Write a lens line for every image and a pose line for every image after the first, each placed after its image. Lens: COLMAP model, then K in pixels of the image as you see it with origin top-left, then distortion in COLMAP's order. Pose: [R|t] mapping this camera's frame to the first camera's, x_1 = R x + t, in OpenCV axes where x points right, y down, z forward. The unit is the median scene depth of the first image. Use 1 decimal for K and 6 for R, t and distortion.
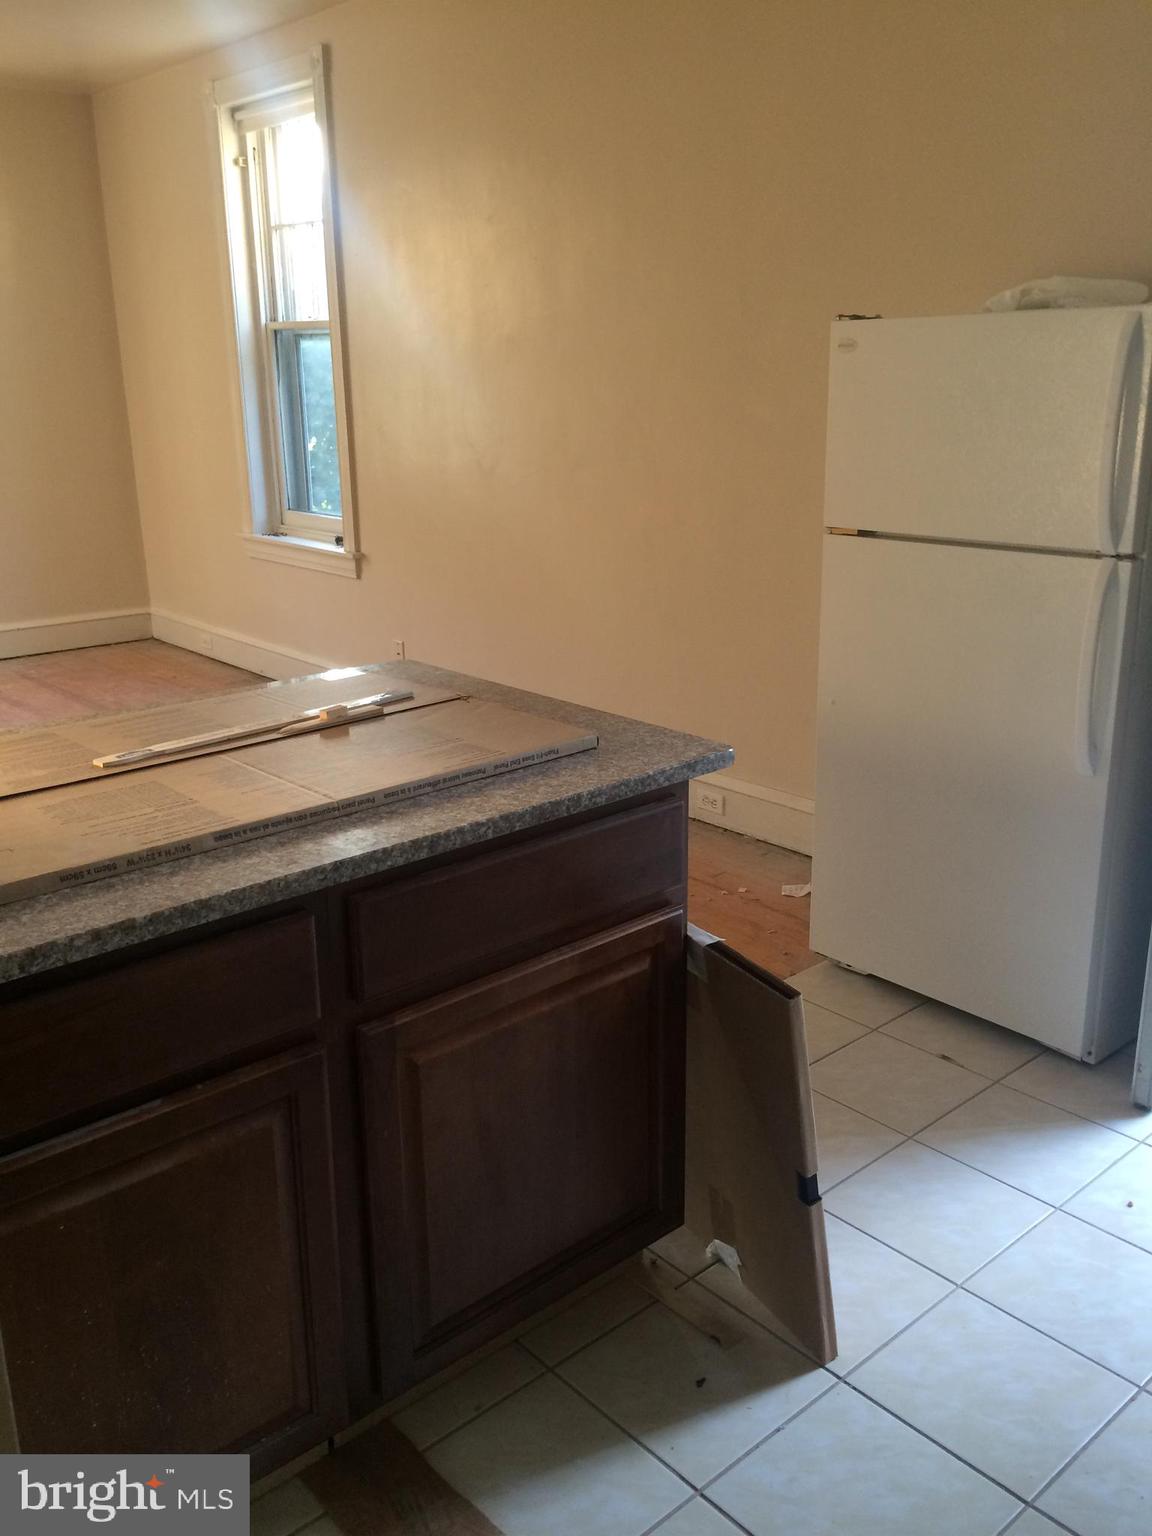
lens RADIAL K [[1319.2, 0, 576.0], [0, 1319.2, 768.0], [0, 0, 1]] dist [0.103778, -0.179255]
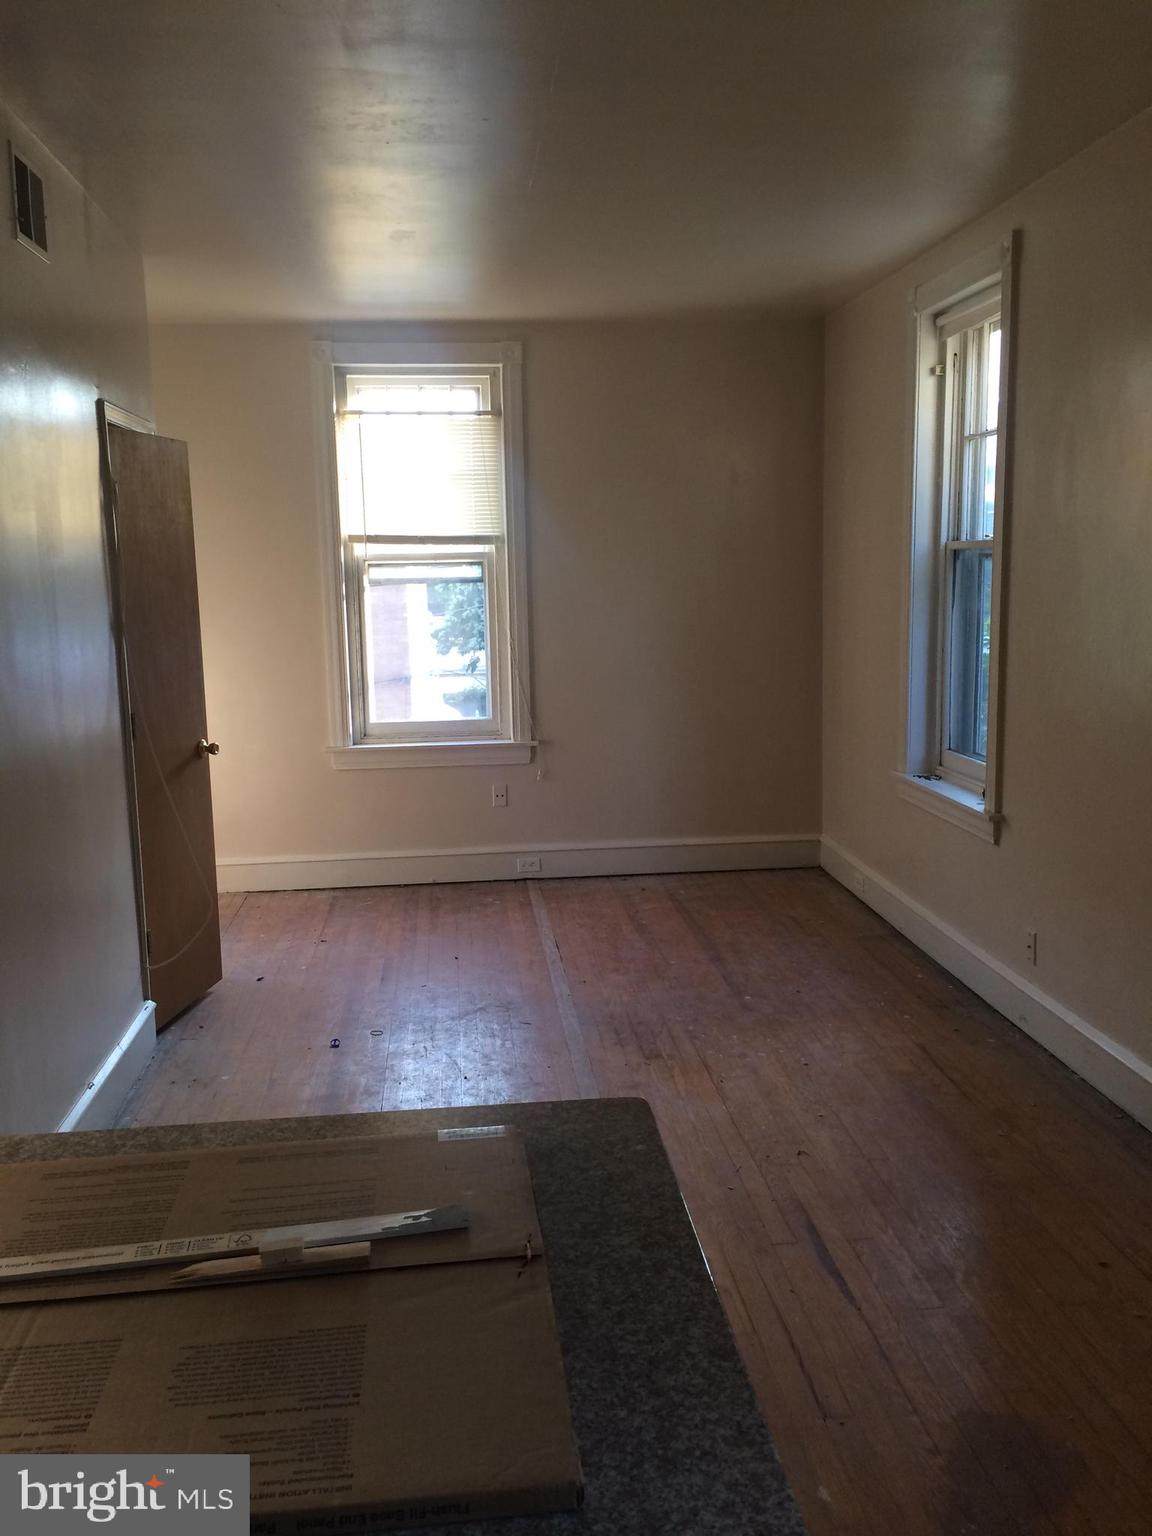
lens RADIAL K [[1319.2, 0, 576.0], [0, 1319.2, 768.0], [0, 0, 1]] dist [0.103778, -0.179255]
pose [[0.815658, 0.081776, -0.572726, 0.085211], [-0.158830, 0.983574, -0.085761, -0.075519], [0.556305, 0.160918, 0.815249, 0.178757]]
